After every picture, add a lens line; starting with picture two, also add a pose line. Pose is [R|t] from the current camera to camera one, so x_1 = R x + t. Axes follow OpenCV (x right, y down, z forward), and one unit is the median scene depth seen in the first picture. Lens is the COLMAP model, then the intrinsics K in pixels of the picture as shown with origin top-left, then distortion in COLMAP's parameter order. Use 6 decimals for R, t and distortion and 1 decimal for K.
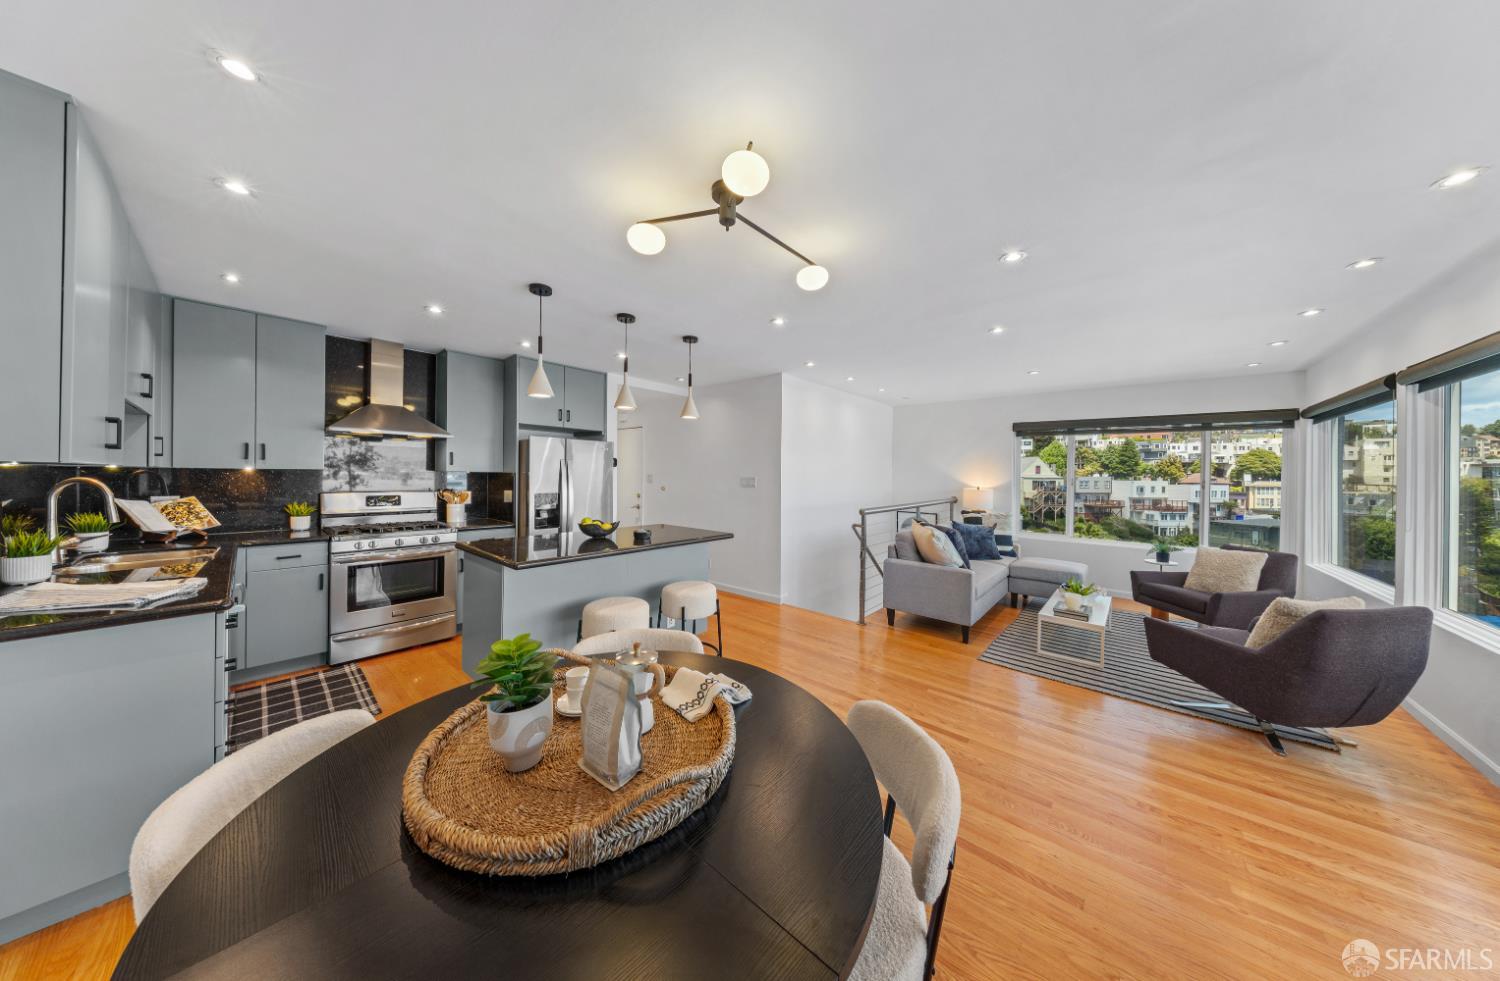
lens RADIAL K [[442.3, 0, 748.5], [0, 442.3, 477.0], [0, 0, 1]] dist [-0.000562, -0.000073]
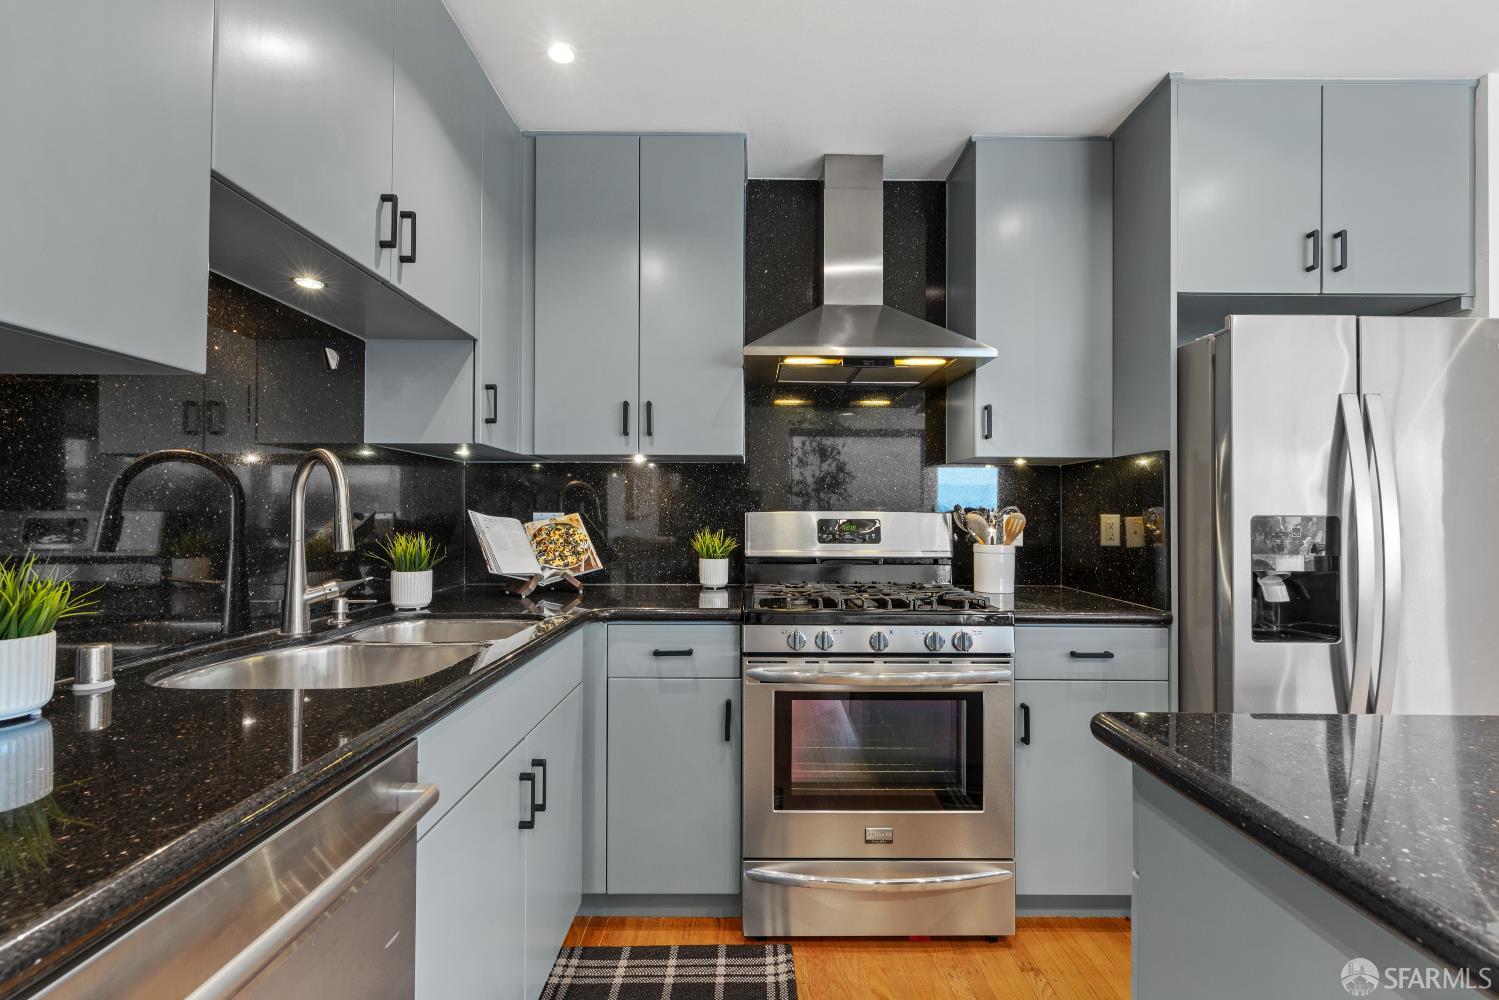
lens RADIAL K [[673.3, 0, 759.2], [0, 673.3, 503.0], [0, 0, 1]] dist [-0.010178, 0.000471]
pose [[0.670953, -0.017263, -0.741299, -0.430782], [0.001366, 0.999756, -0.022045, 0.043730], [0.741498, 0.013778, 0.670813, 0.538566]]
